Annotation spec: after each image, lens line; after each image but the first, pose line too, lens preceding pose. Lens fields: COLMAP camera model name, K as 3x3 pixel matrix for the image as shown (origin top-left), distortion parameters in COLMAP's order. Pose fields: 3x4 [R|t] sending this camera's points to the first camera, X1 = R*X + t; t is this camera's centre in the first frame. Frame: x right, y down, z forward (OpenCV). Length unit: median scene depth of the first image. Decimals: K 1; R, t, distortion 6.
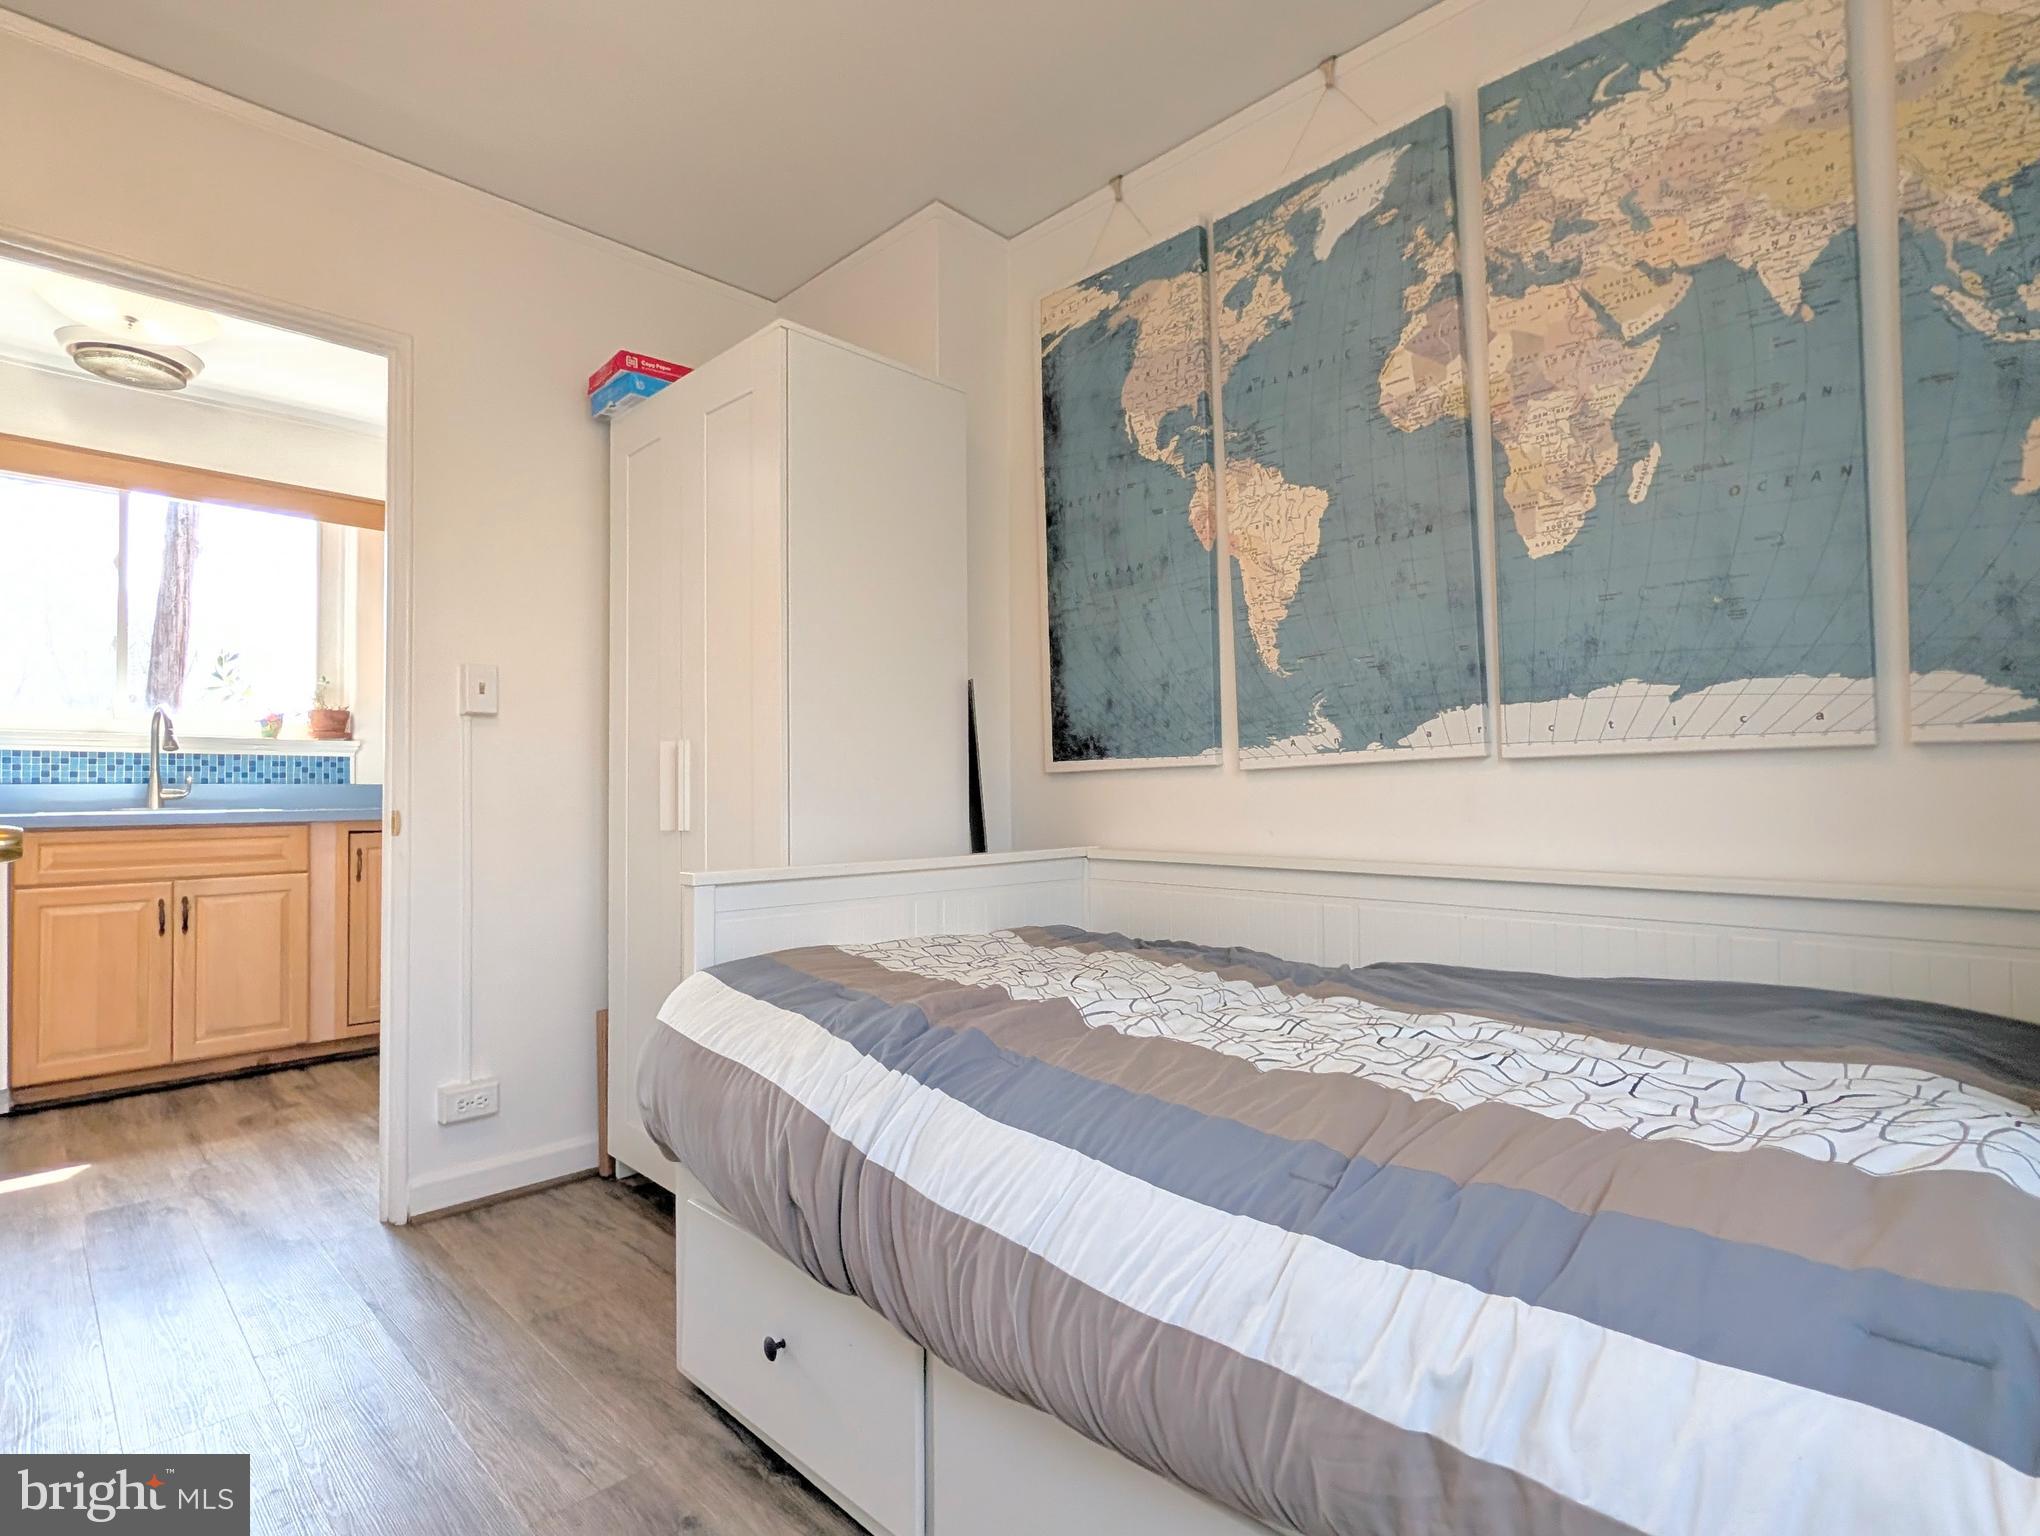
lens RADIAL K [[1007.7, 0, 1020.0], [0, 1007.7, 768.0], [0, 0, 1]] dist [0.001150, -0.000057]
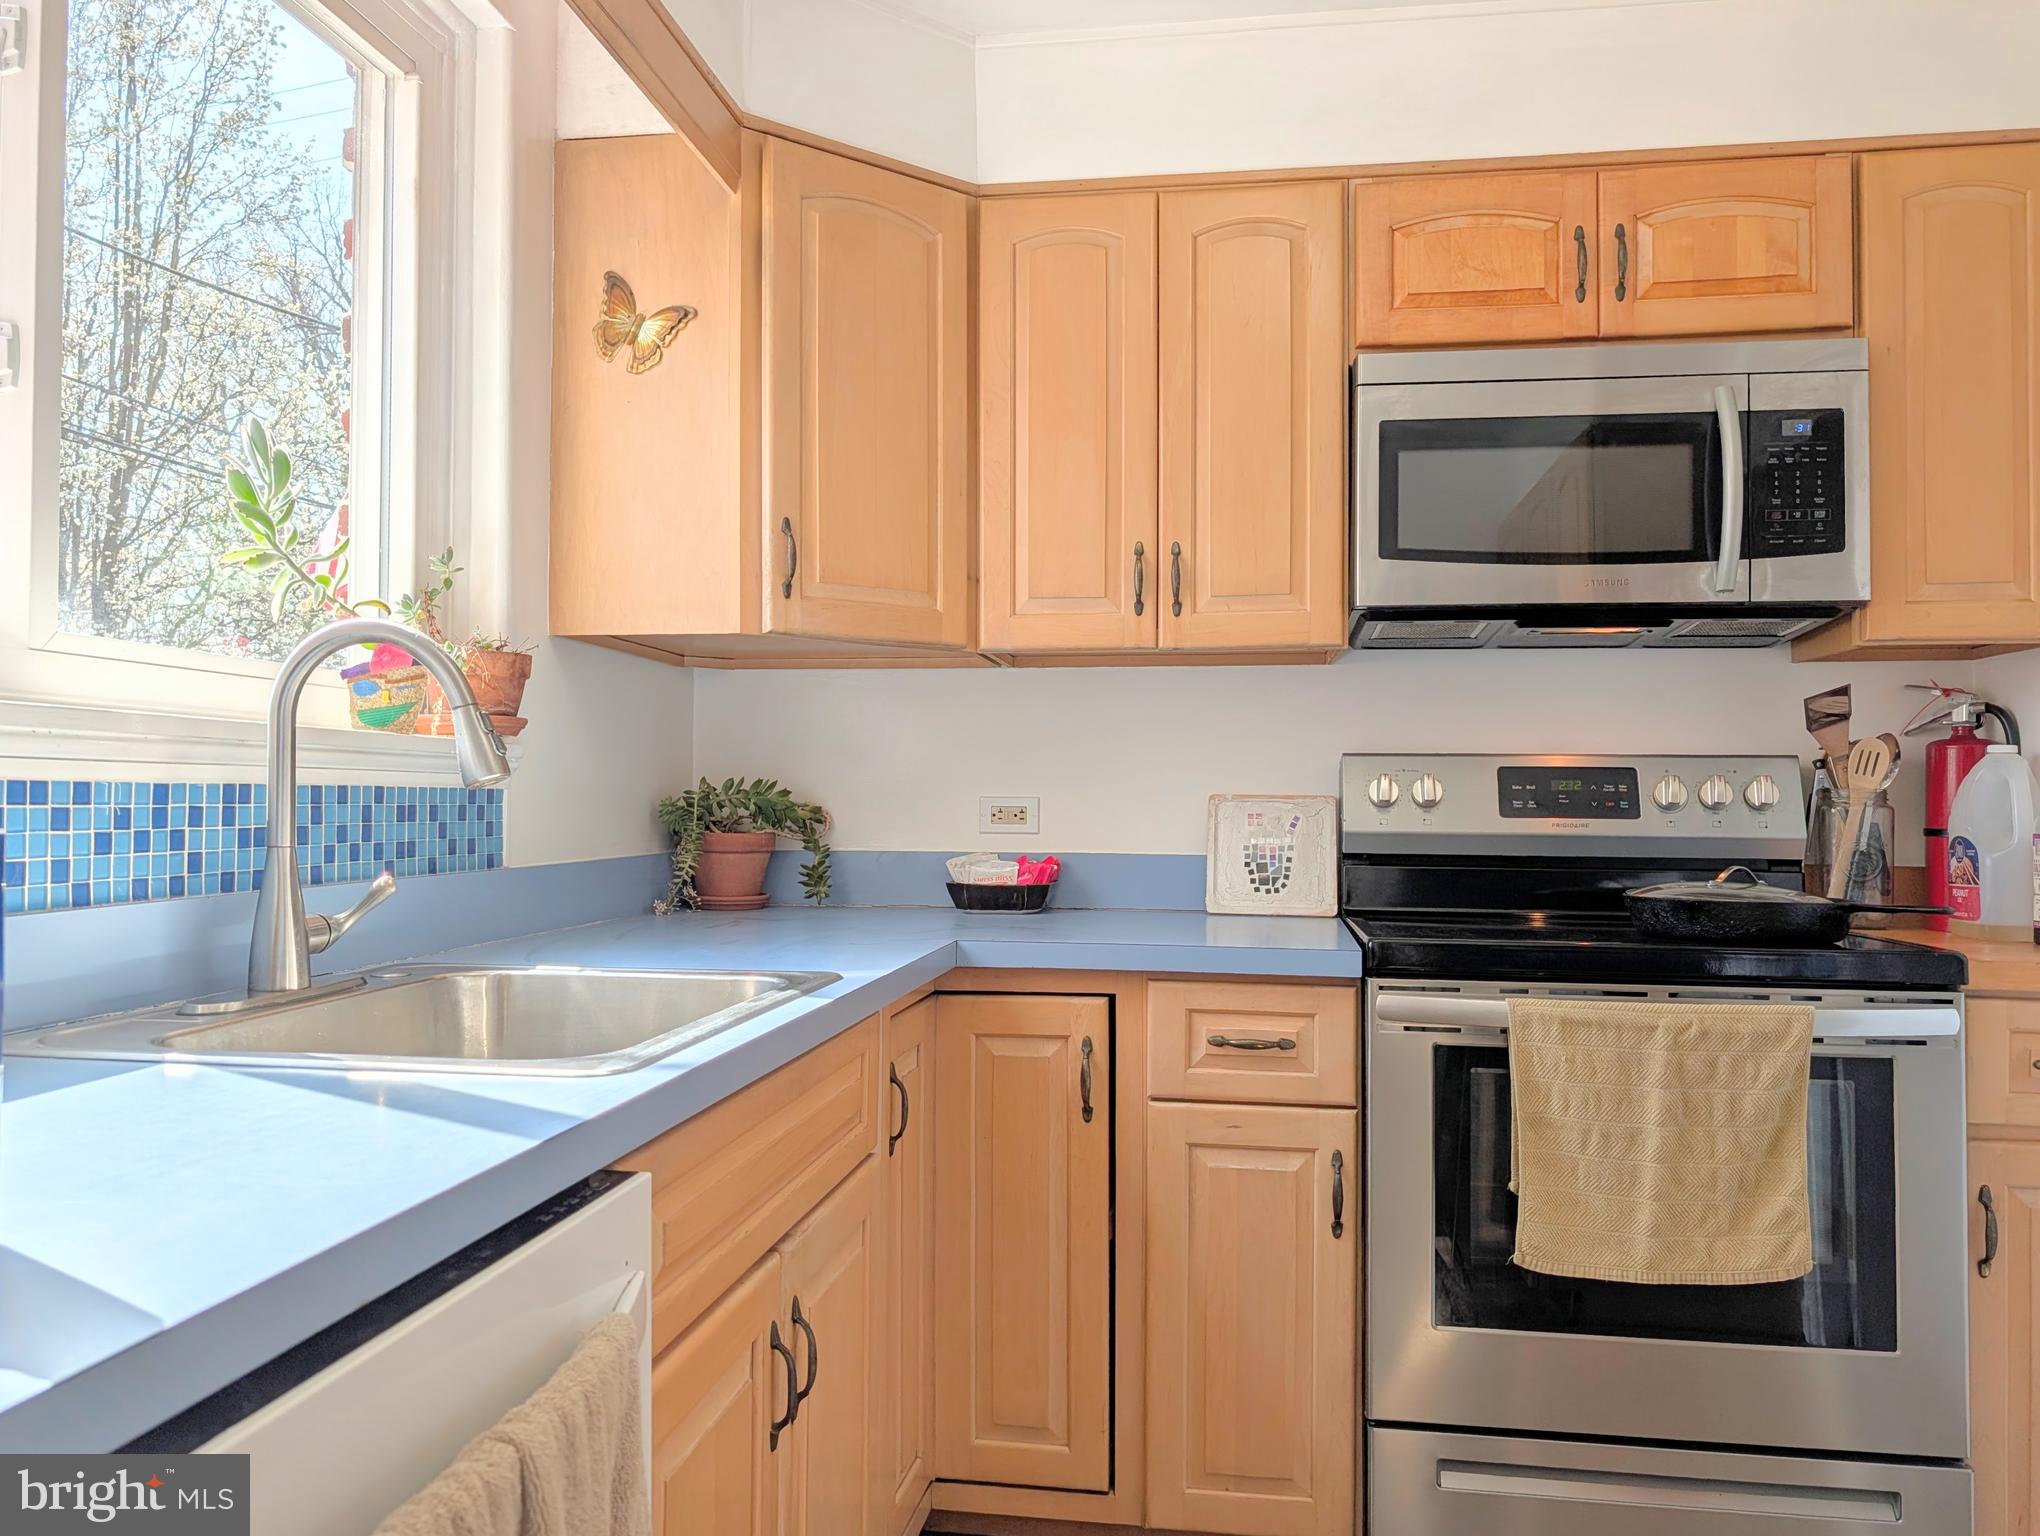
lens RADIAL K [[1434.9, 0, 1020.0], [0, 1434.9, 768.0], [0, 0, 1]] dist [0.013922, -0.031321]
pose [[0.815666, 0.021757, 0.578115, -1.043389], [-0.022990, 0.999722, -0.005187, -0.025530], [-0.578067, -0.009060, 0.815939, 0.645562]]
